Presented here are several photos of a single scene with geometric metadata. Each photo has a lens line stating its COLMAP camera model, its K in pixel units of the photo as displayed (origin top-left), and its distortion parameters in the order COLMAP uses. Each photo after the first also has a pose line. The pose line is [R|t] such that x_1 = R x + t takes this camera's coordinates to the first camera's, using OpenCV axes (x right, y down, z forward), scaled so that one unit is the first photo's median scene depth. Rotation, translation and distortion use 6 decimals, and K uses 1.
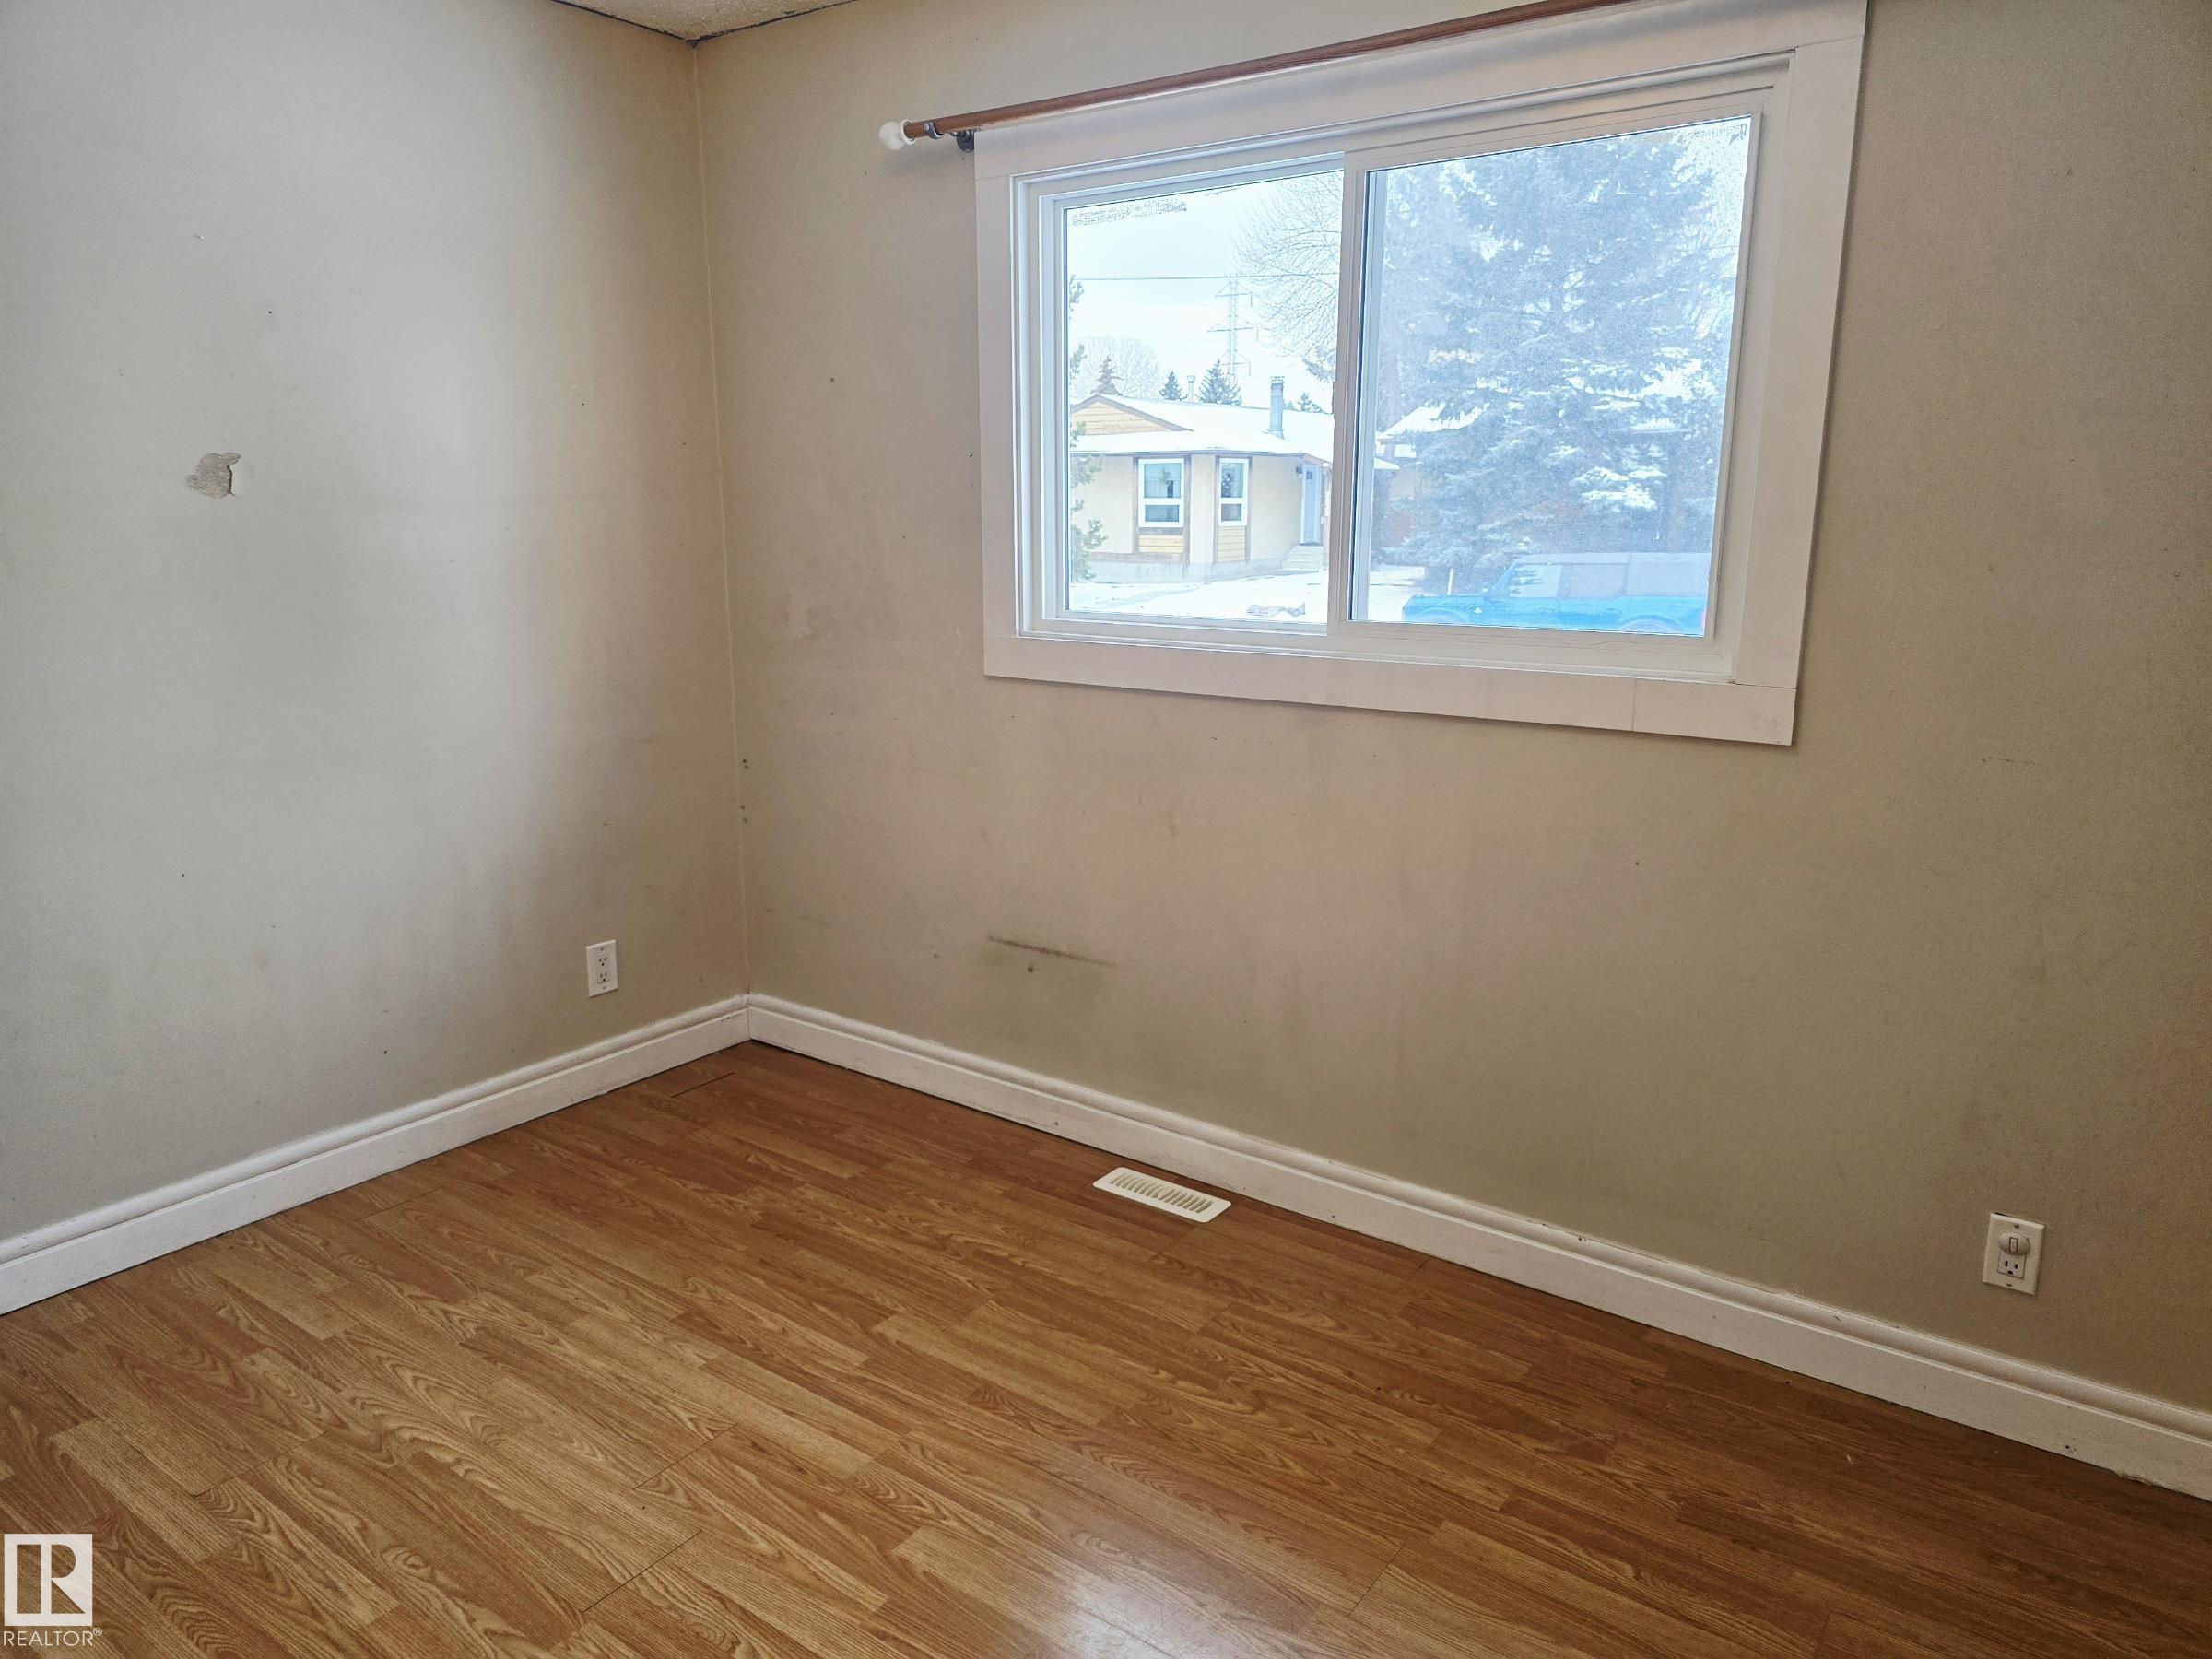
lens RADIAL K [[1501.9, 0, 1106.0], [0, 1501.9, 829.5], [0, 0, 1]] dist [0.075568, -0.086326]
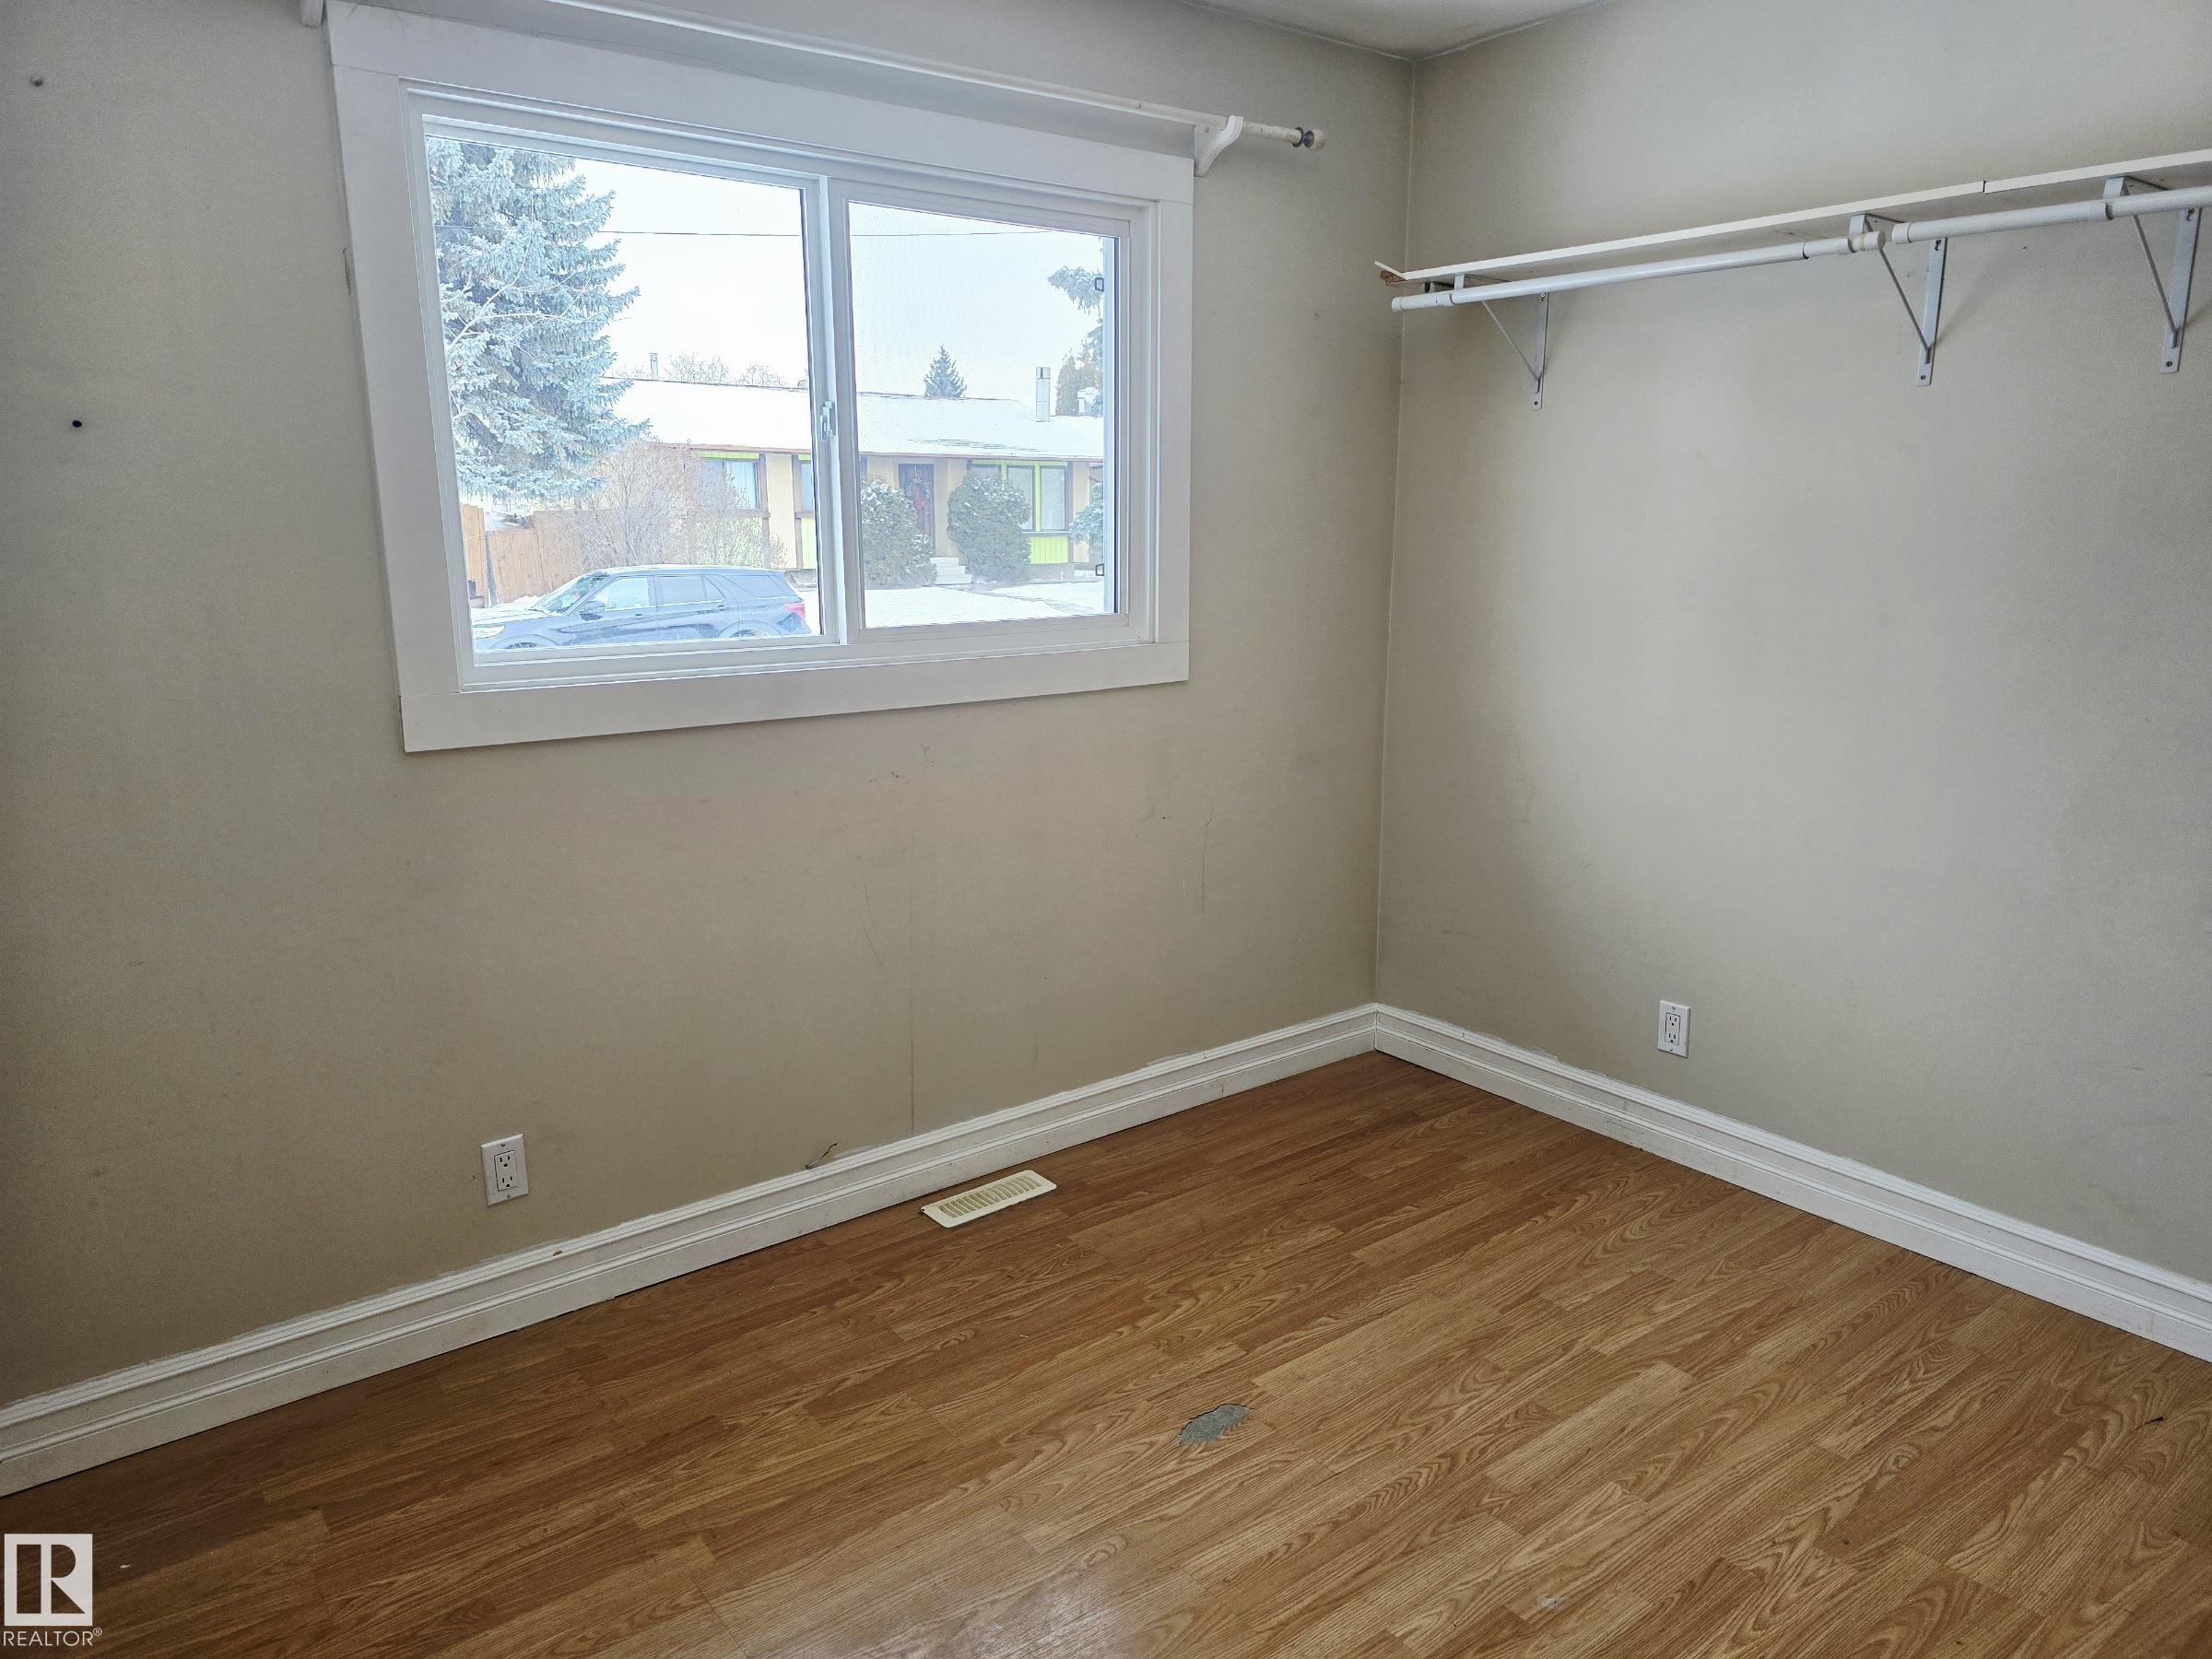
lens RADIAL K [[1501.9, 0, 1106.0], [0, 1501.9, 829.5], [0, 0, 1]] dist [0.075568, -0.086326]
pose [[0.297392, -0.198445, 0.933904, -0.839959], [0.212677, 0.967353, 0.137828, -0.120441], [-0.930767, 0.157631, 0.329888, 0.557010]]
